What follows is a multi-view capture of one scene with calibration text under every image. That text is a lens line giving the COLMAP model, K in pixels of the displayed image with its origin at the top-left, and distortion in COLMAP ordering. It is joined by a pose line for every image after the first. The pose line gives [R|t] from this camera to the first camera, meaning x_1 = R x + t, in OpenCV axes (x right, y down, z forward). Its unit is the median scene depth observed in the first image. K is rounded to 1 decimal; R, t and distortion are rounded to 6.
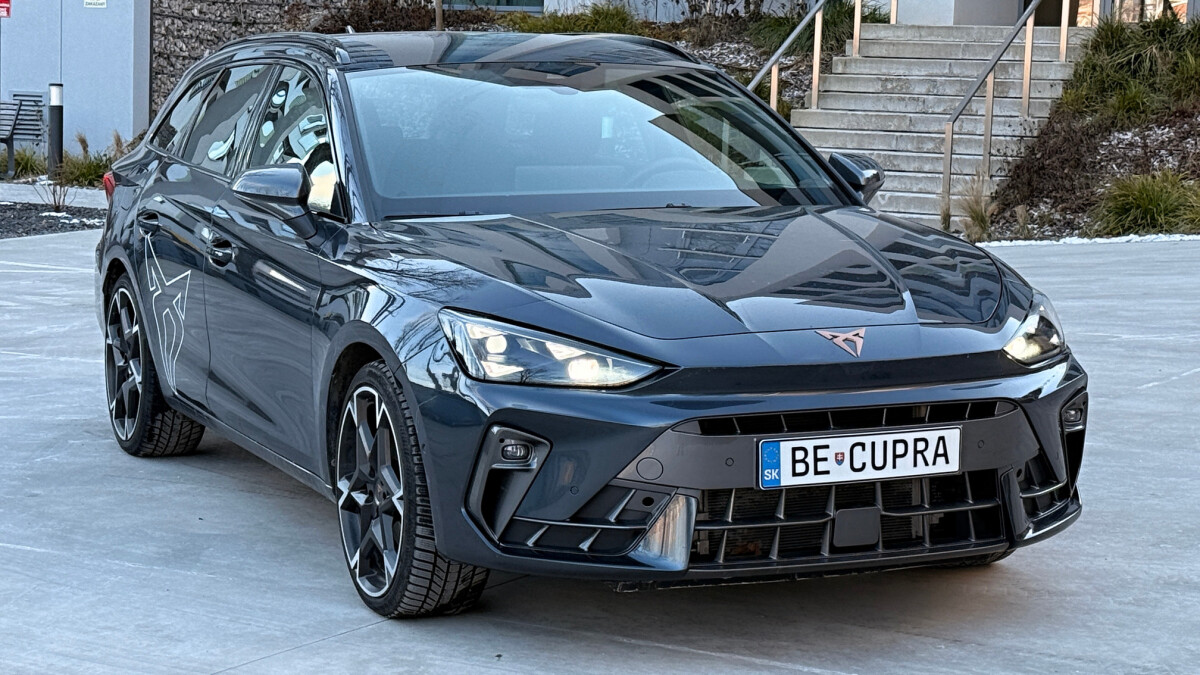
lens RADIAL K [[2621.1, 0, 600.0], [0, 2621.1, 337.5], [0, 0, 1]] dist [0.114590, 0.251987]
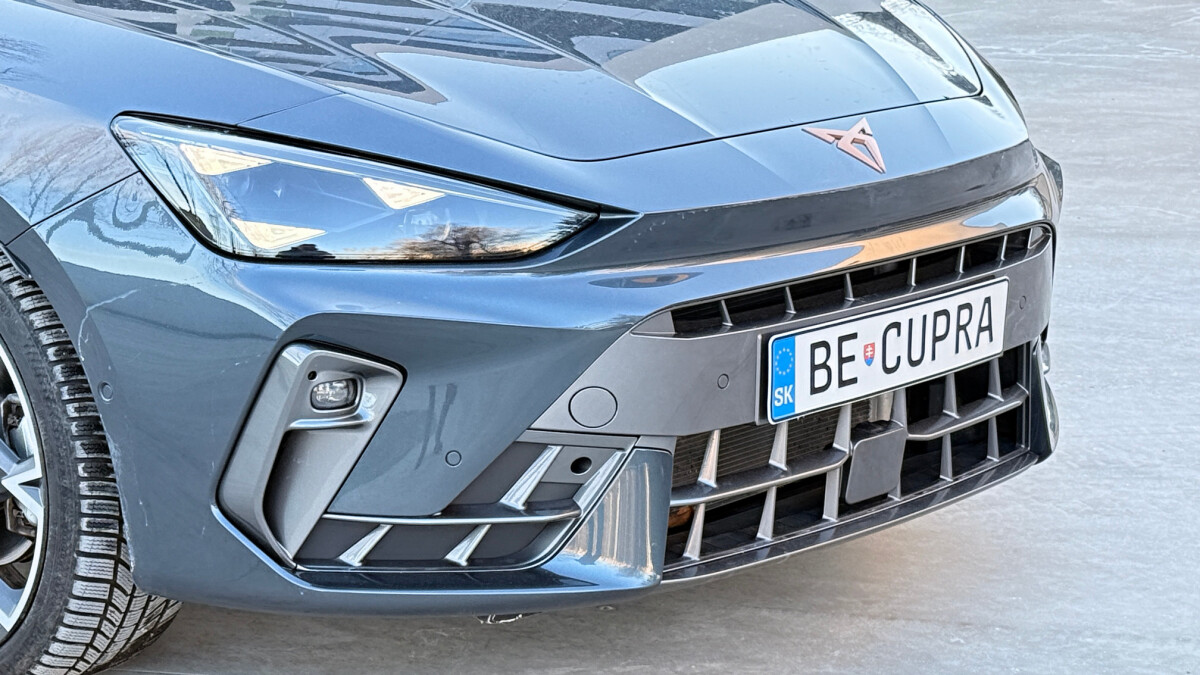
lens RADIAL K [[2896.5, 0, 600.0], [0, 2896.5, 337.5], [0, 0, 1]] dist [0.107999, 0.173917]
pose [[0.909374, -0.079518, 0.408308, -0.213042], [0.031604, 0.991929, 0.122792, -0.035481], [-0.414777, -0.098760, 0.904548, 0.449920]]
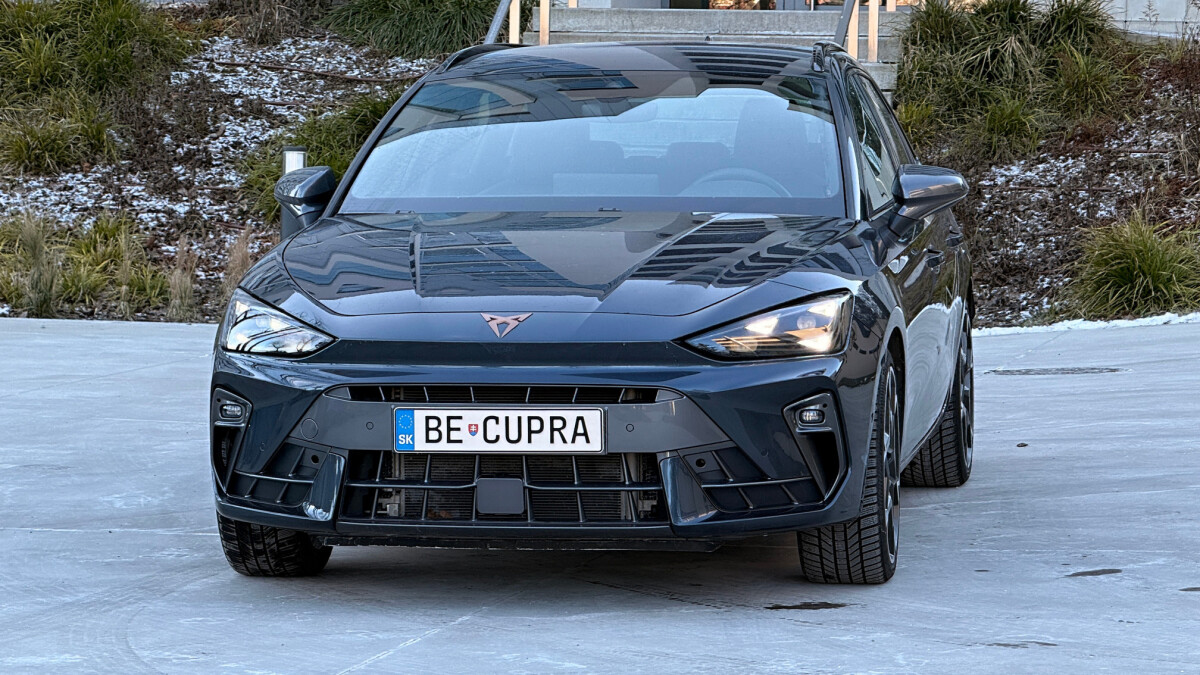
lens RADIAL K [[4296.7, 0, 600.0], [0, 4296.7, 337.5], [0, 0, 1]] dist [0.298188, 0.071809]
pose [[0.831101, 0.028325, -0.555400, 1.101220], [-0.057475, 0.997729, -0.035122, 0.066326], [0.553144, 0.061112, 0.830841, -0.442410]]
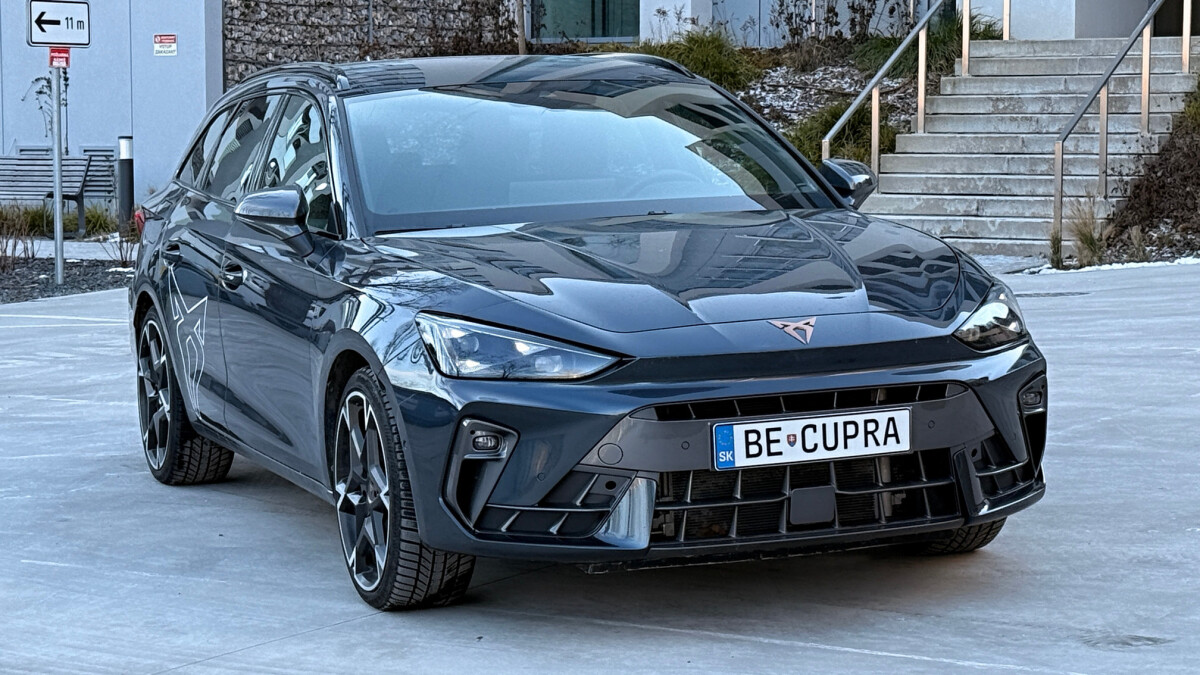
lens RADIAL K [[2896.5, 0, 600.0], [0, 2896.5, 337.5], [0, 0, 1]] dist [0.107999, 0.173917]
pose [[0.998121, -0.032051, -0.052222, 0.075097], [0.030834, 0.999237, -0.023960, 0.029835], [0.052950, 0.022305, 0.998348, -0.168927]]
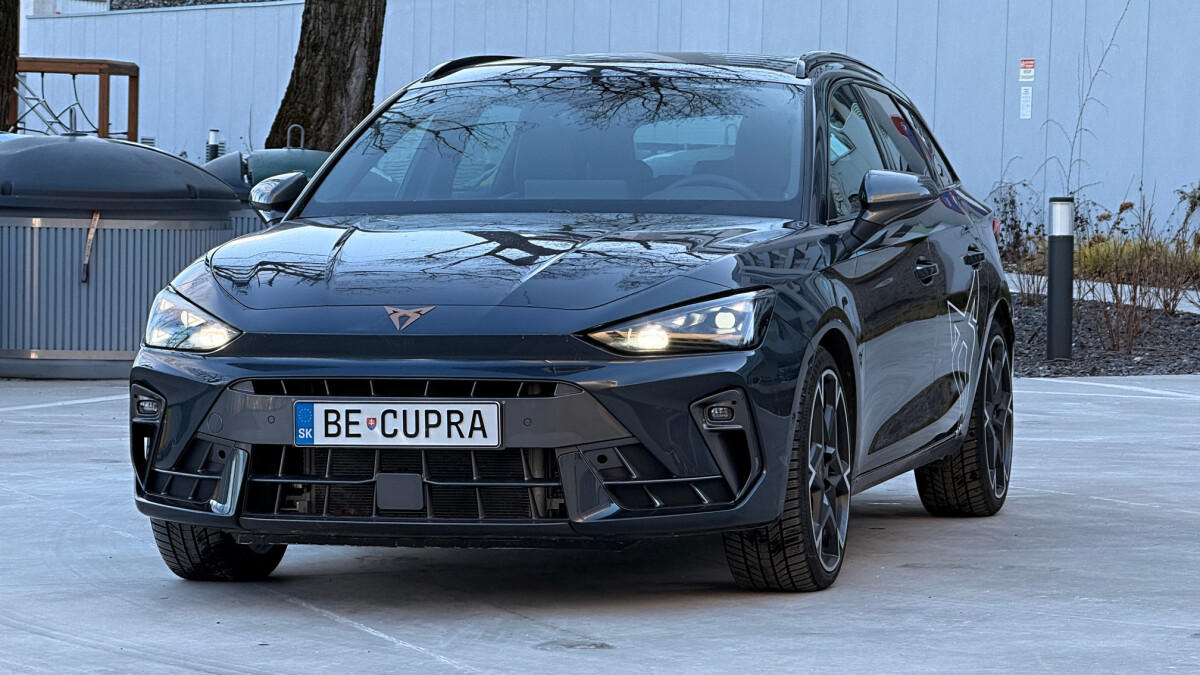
lens RADIAL K [[4296.7, 0, 600.0], [0, 4296.7, 337.5], [0, 0, 1]] dist [0.298188, 0.071809]
pose [[0.773784, 0.018958, -0.633165, 1.249767], [-0.066995, 0.996395, -0.052040, 0.094405], [0.629896, 0.082687, 0.772265, -0.292599]]
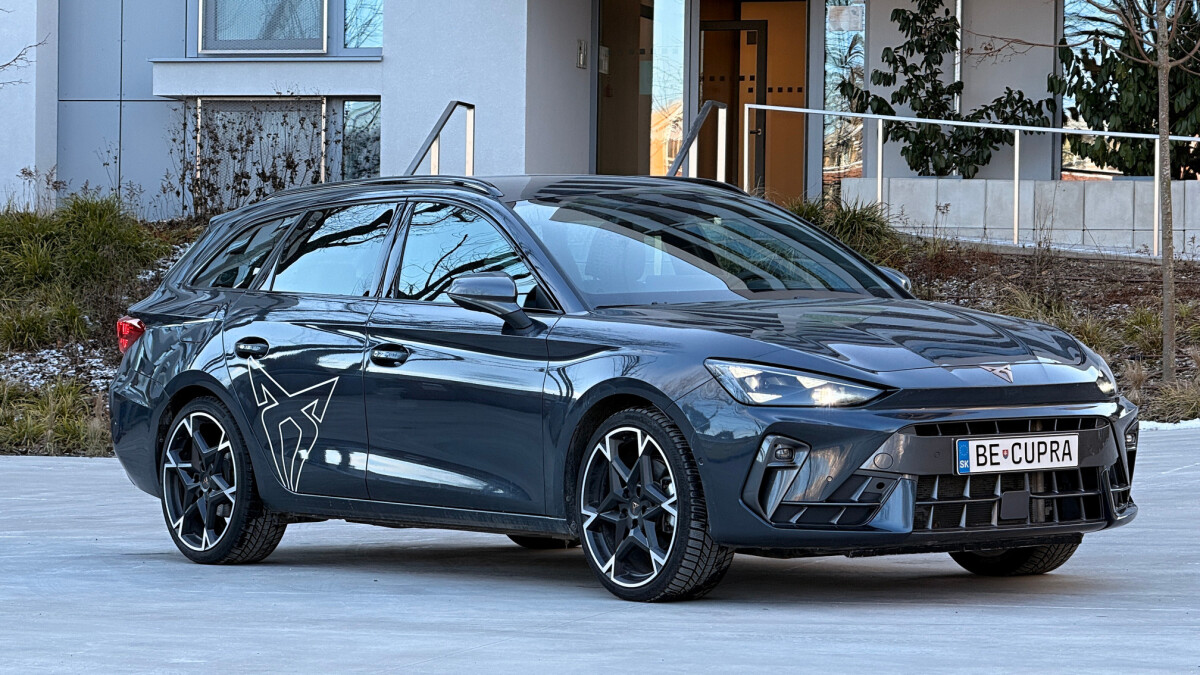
lens RADIAL K [[4296.7, 0, 600.0], [0, 4296.7, 337.5], [0, 0, 1]] dist [0.298188, 0.071809]
pose [[0.973260, -0.019281, 0.228896, -0.633263], [0.042445, 0.994407, -0.096712, 0.194029], [-0.225751, 0.103842, 0.968635, -1.164847]]
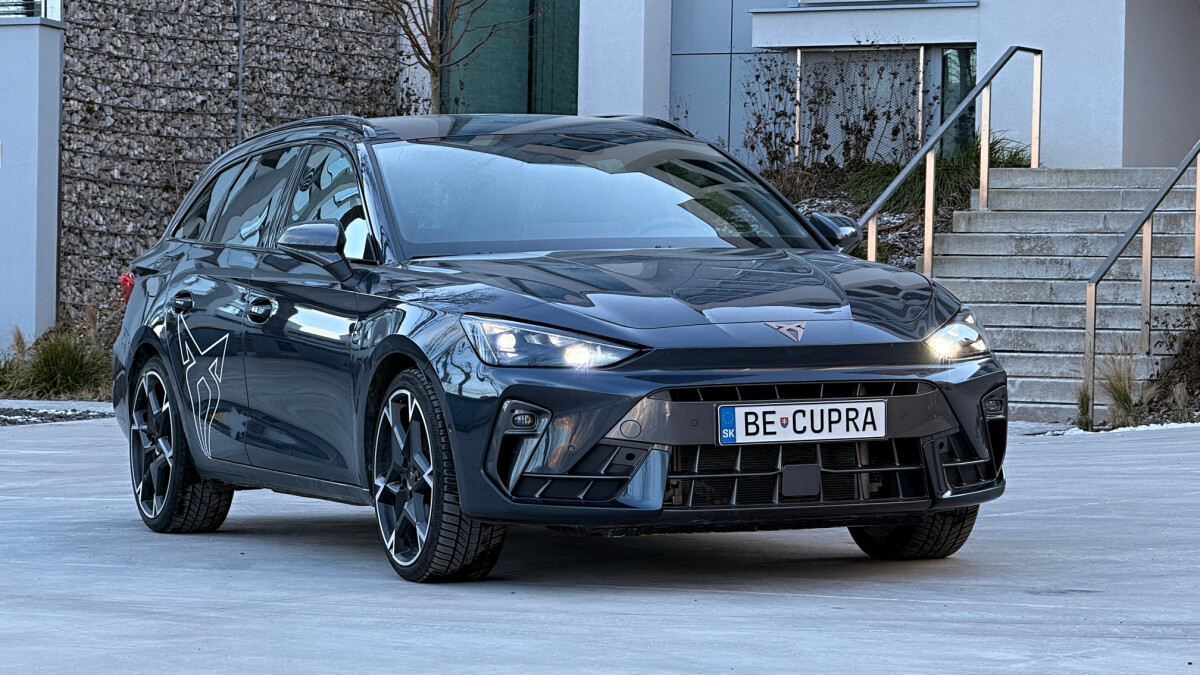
lens RADIAL K [[4296.7, 0, 600.0], [0, 4296.7, 337.5], [0, 0, 1]] dist [0.298188, 0.071809]
pose [[0.999635, -0.017378, -0.020680, 0.045953], [0.015335, 0.995347, -0.095124, 0.195006], [0.022237, 0.094772, 0.995251, -1.015434]]
